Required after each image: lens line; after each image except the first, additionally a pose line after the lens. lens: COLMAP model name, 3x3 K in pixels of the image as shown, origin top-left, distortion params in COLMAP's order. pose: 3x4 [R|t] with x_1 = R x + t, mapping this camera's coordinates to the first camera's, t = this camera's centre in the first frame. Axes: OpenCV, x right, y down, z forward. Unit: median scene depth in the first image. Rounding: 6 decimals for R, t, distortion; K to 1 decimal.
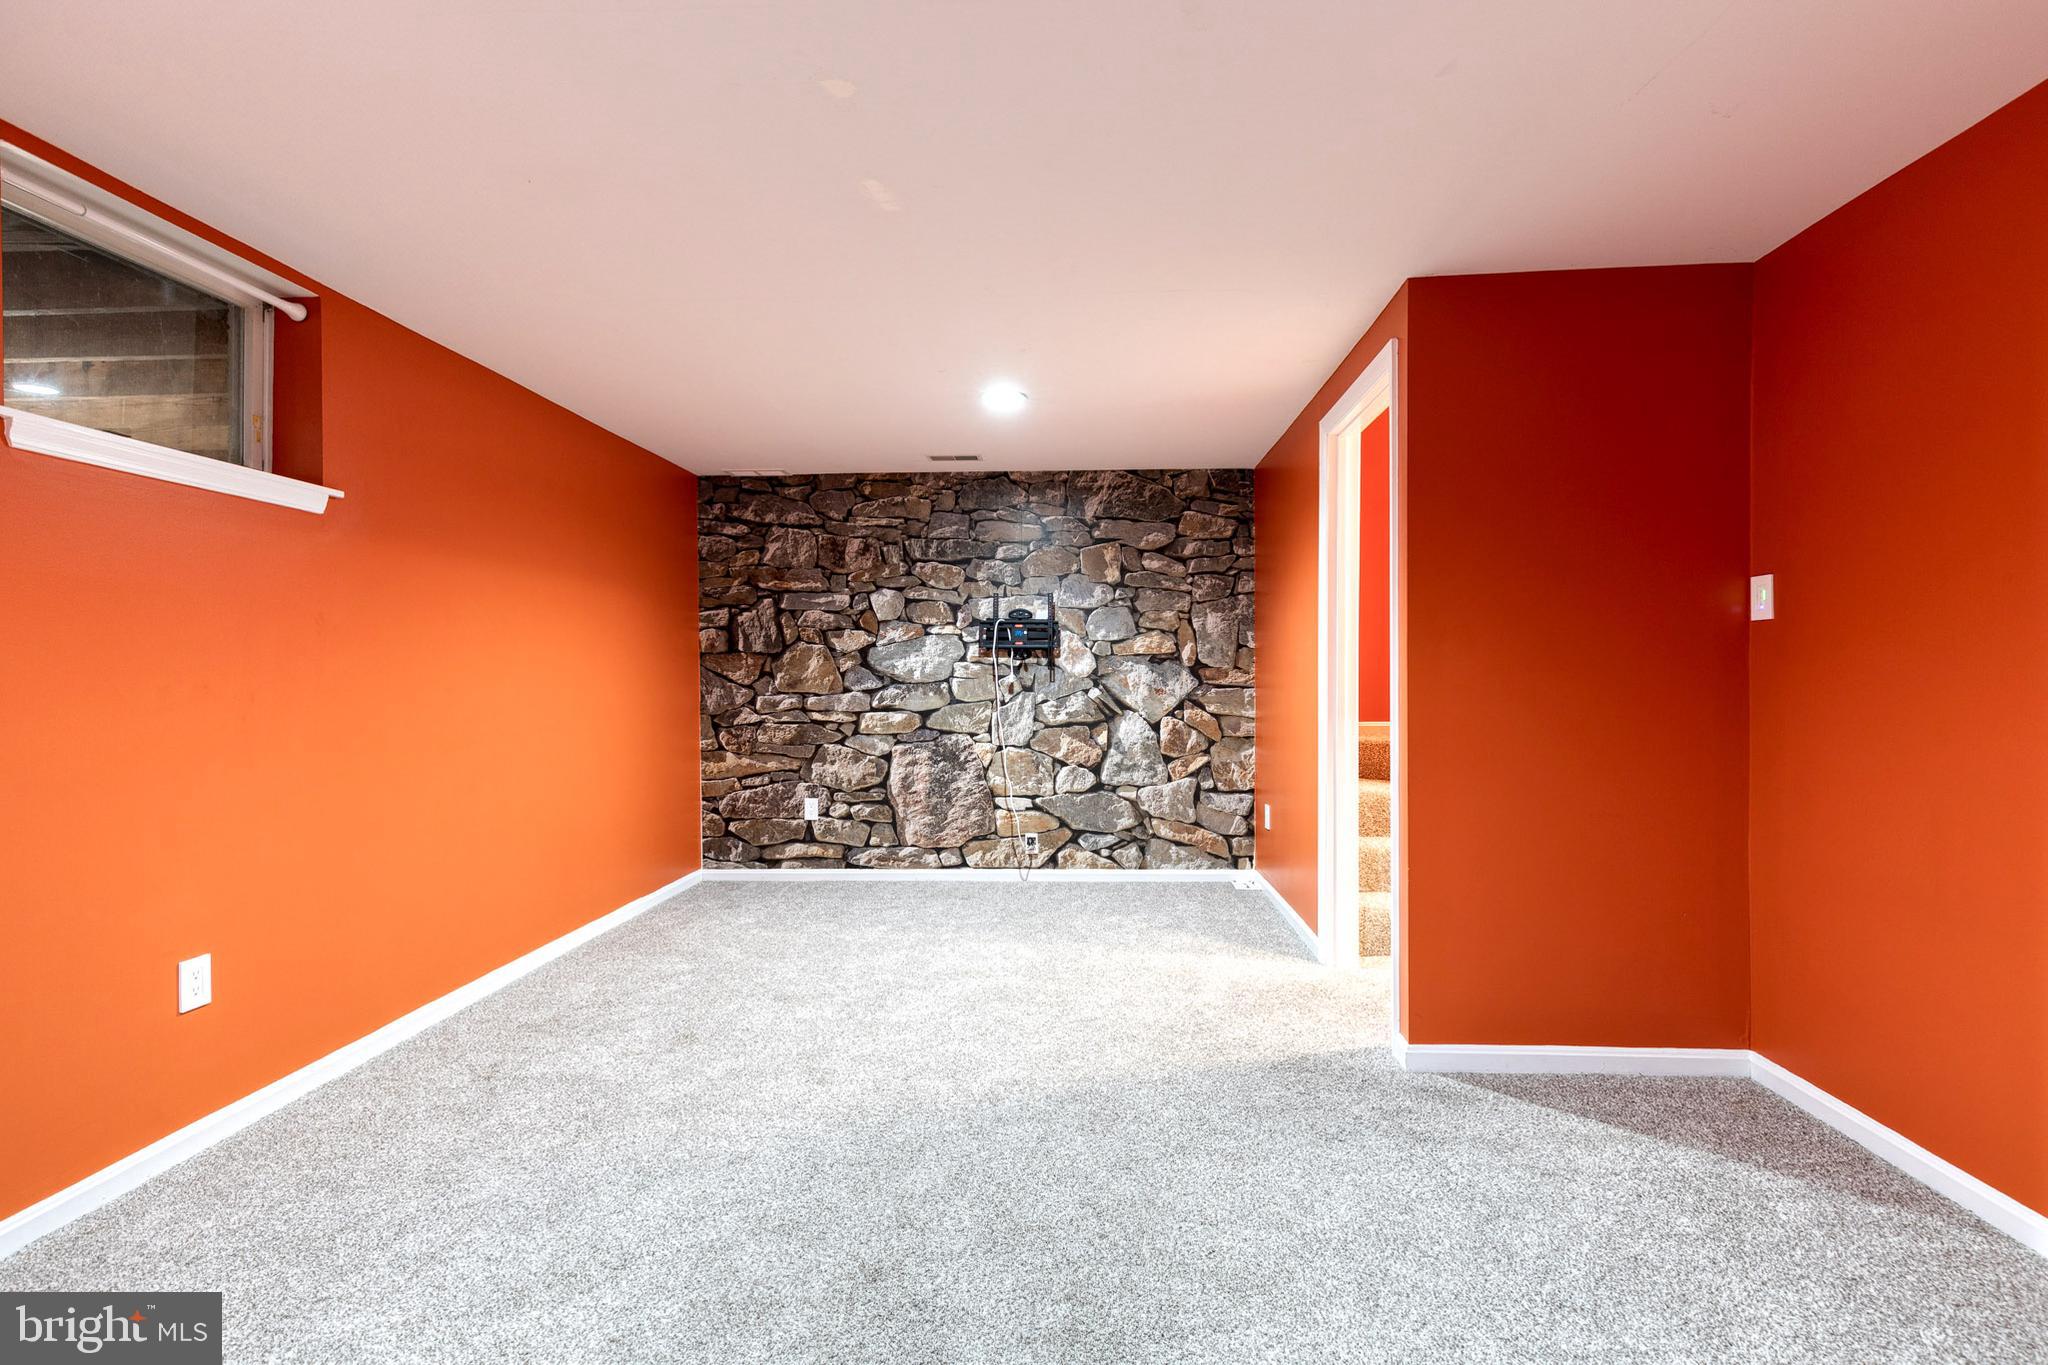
lens RADIAL K [[929.7, 0, 1027.7], [0, 929.7, 683.5], [0, 0, 1]] dist [0.004568, -0.000171]
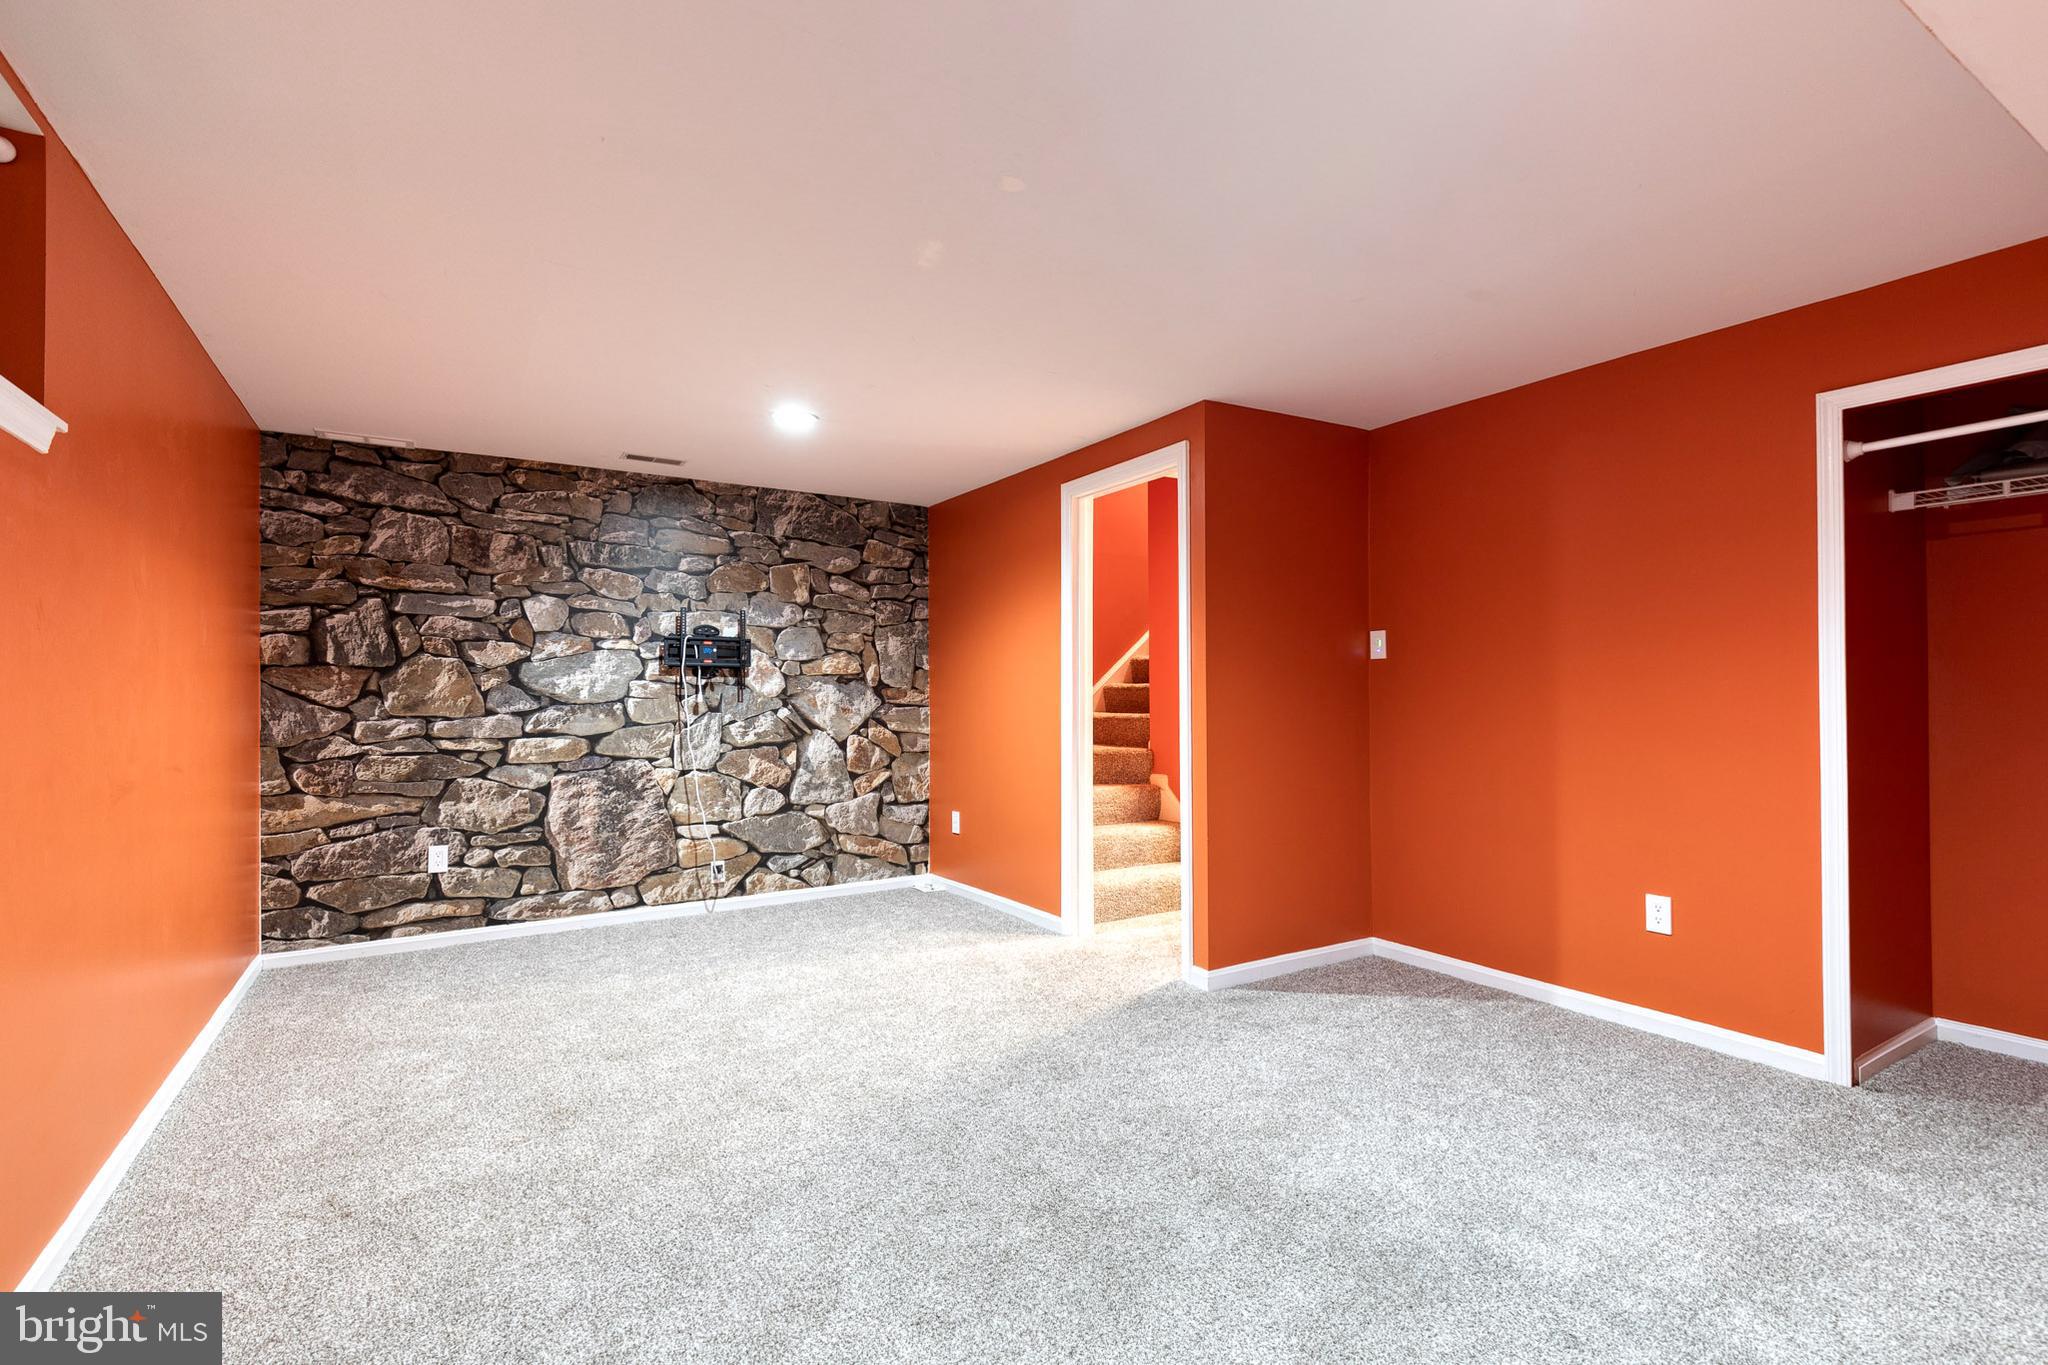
lens RADIAL K [[929.7, 0, 1076.4], [0, 929.7, 682.6], [0, 0, 1]] dist [0.004568, -0.000171]
pose [[0.817332, 0.007947, 0.576113, -0.246543], [0.005694, 0.999745, -0.021869, 0.001472], [-0.576139, 0.021155, 0.817078, 0.006666]]
